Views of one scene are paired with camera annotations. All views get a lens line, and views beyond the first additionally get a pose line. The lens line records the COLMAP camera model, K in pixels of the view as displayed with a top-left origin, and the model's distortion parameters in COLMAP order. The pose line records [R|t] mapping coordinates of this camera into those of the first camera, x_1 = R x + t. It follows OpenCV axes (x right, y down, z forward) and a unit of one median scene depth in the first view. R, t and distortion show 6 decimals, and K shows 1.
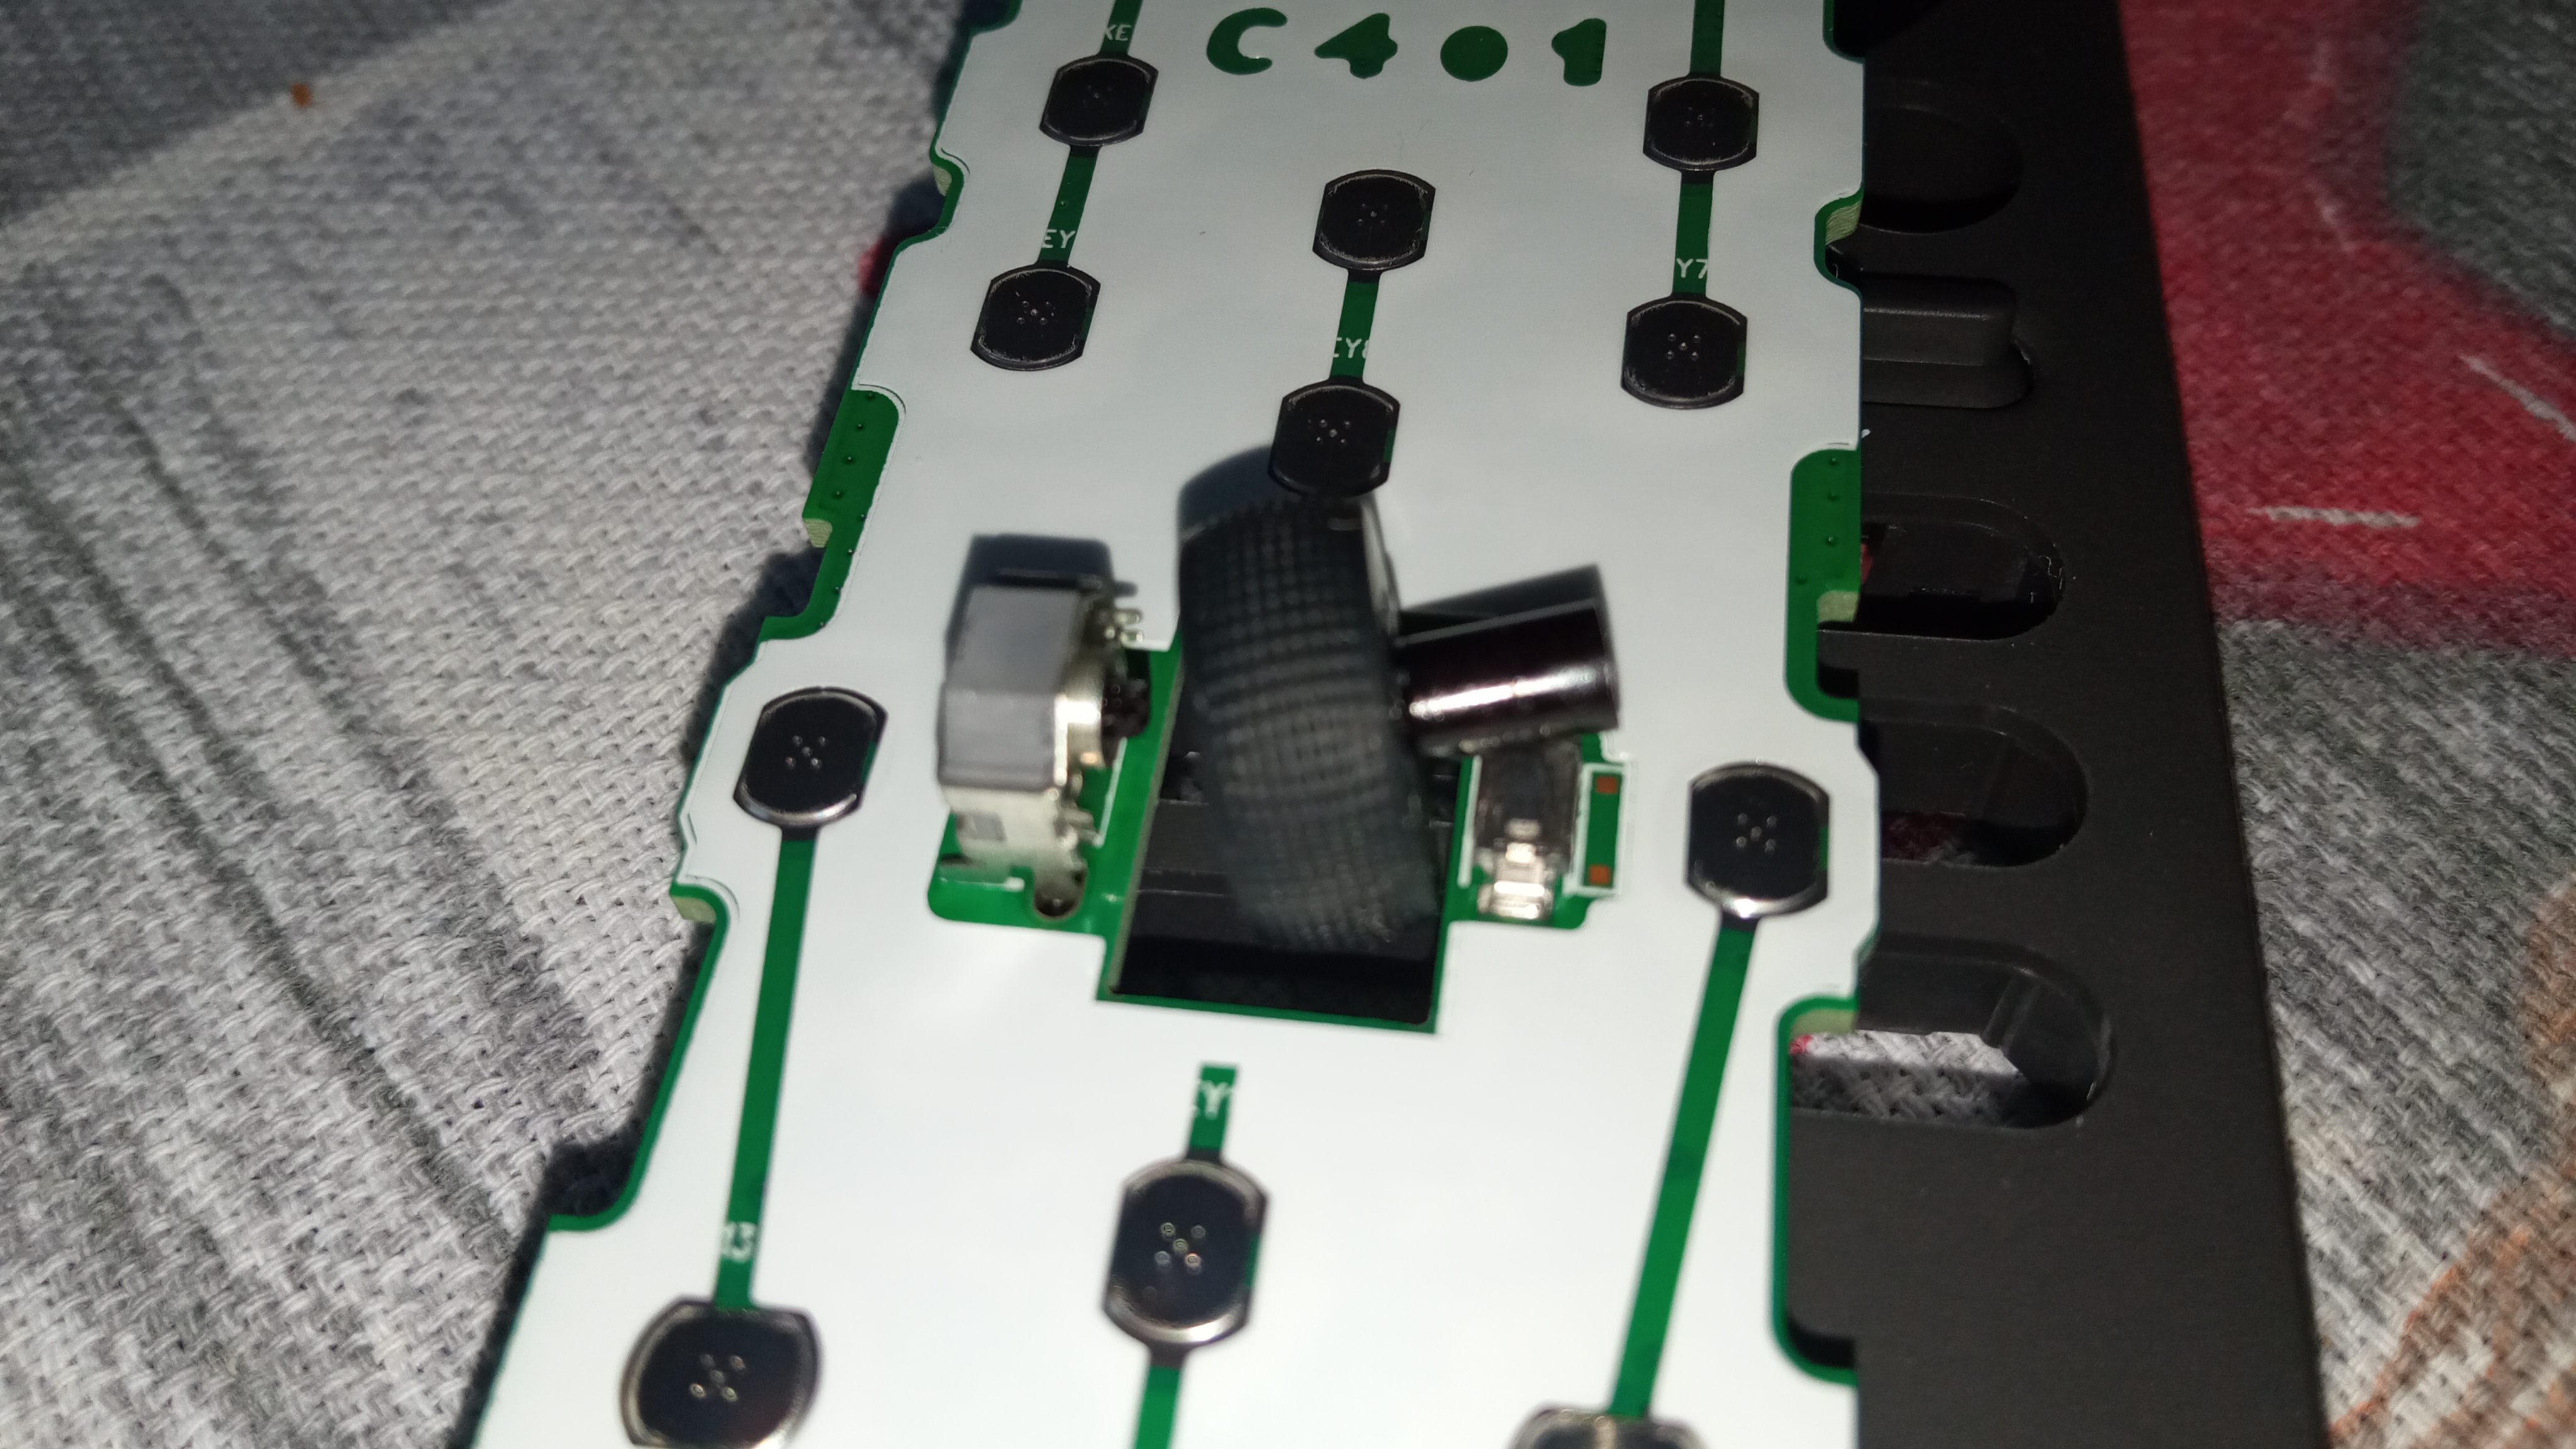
lens RADIAL K [[1880.4, 0, 1288.0], [0, 1880.4, 724.5], [0, 0, 1]] dist [0.147531, -0.427829]
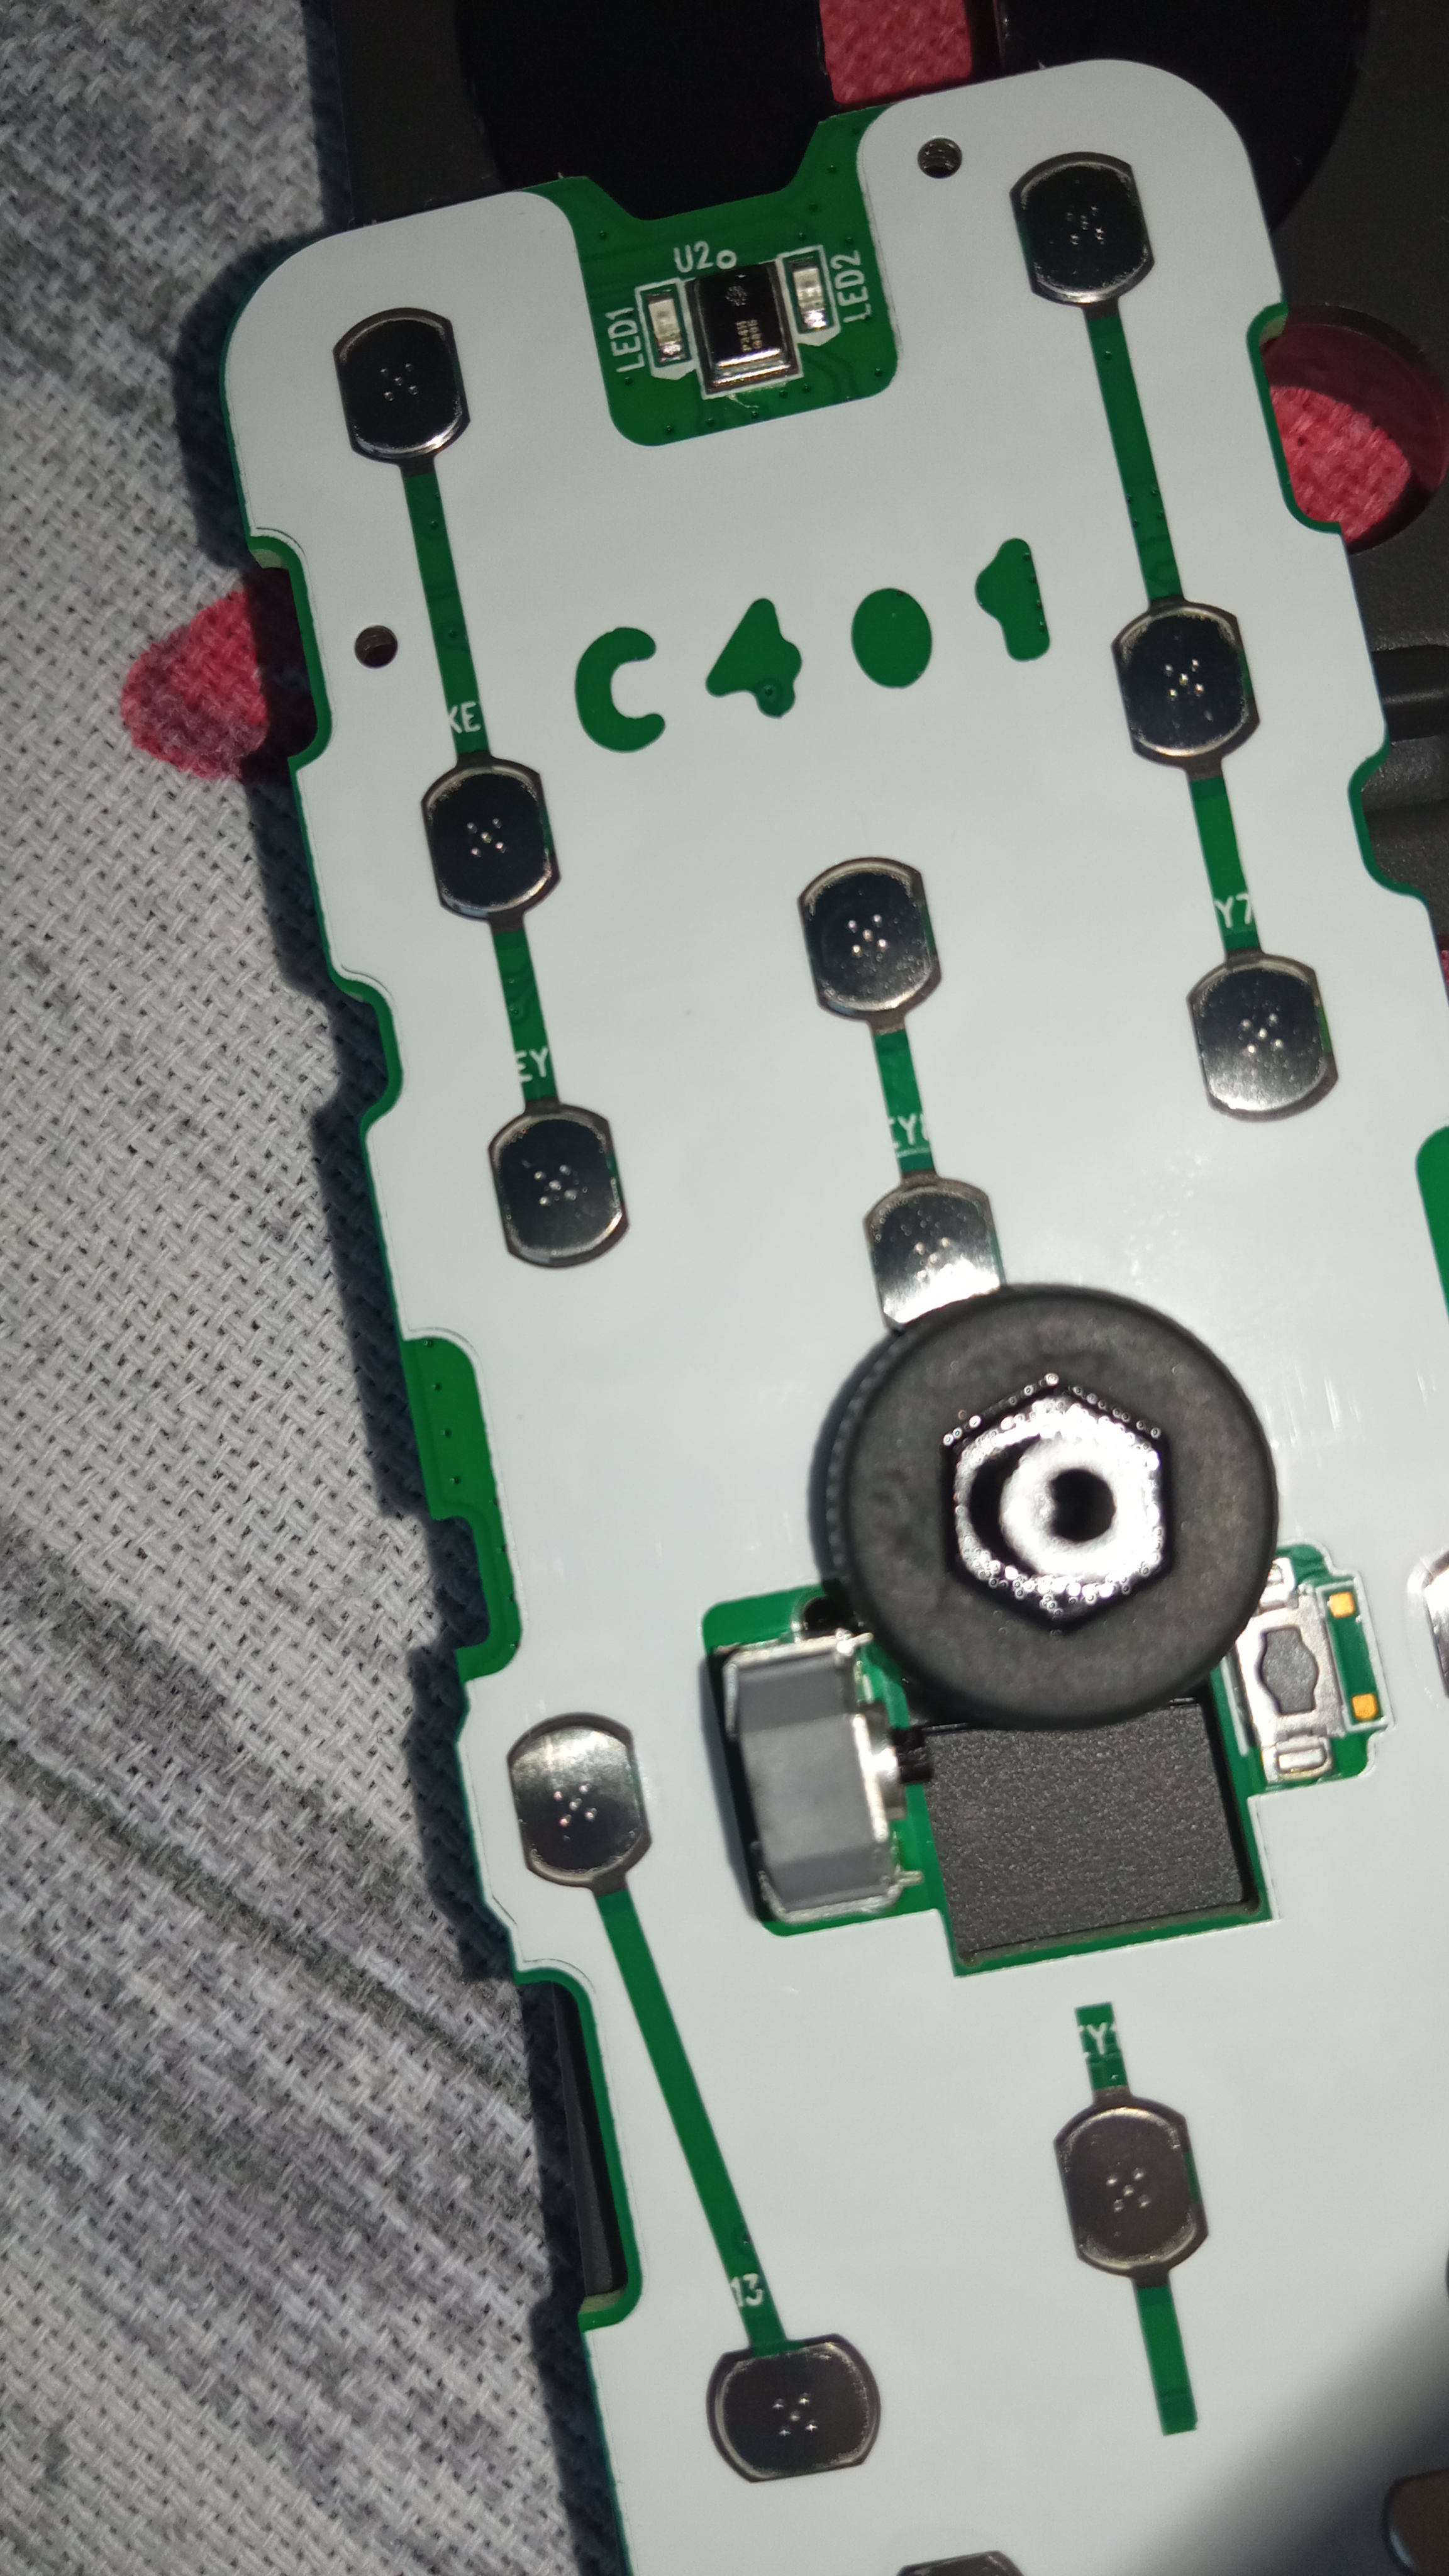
lens RADIAL K [[1880.4, 0, 724.5], [0, 1880.4, 1288.0], [0, 0, 1]] dist [0.147531, -0.427829]
pose [[0.943807, -0.328412, 0.037061, -0.104500], [0.282436, 0.859707, 0.425598, -0.519219], [-0.171633, -0.391215, 0.904153, 0.150018]]
